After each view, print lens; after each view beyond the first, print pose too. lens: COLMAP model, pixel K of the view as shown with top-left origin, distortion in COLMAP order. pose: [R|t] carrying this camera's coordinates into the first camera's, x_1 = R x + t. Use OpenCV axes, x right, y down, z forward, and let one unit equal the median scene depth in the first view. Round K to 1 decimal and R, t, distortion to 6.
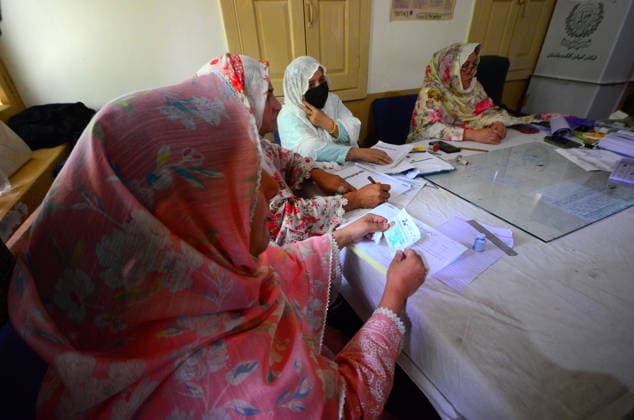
lens RADIAL K [[303.0, 0, 317.7], [0, 303.0, 217.8], [0, 0, 1]] dist [0.000282, -0.000604]
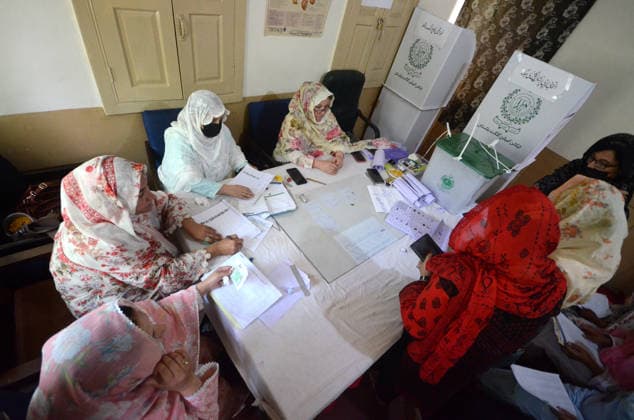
lens RADIAL K [[298.0, 0, 326.4], [0, 298.0, 213.8], [0, 0, 1]] dist [-0.020587, -0.000378]
pose [[0.935282, -0.017914, 0.353449, 0.075652], [-0.086224, 0.957088, 0.276672, -0.430239], [-0.343239, -0.289243, 0.893603, -0.233902]]
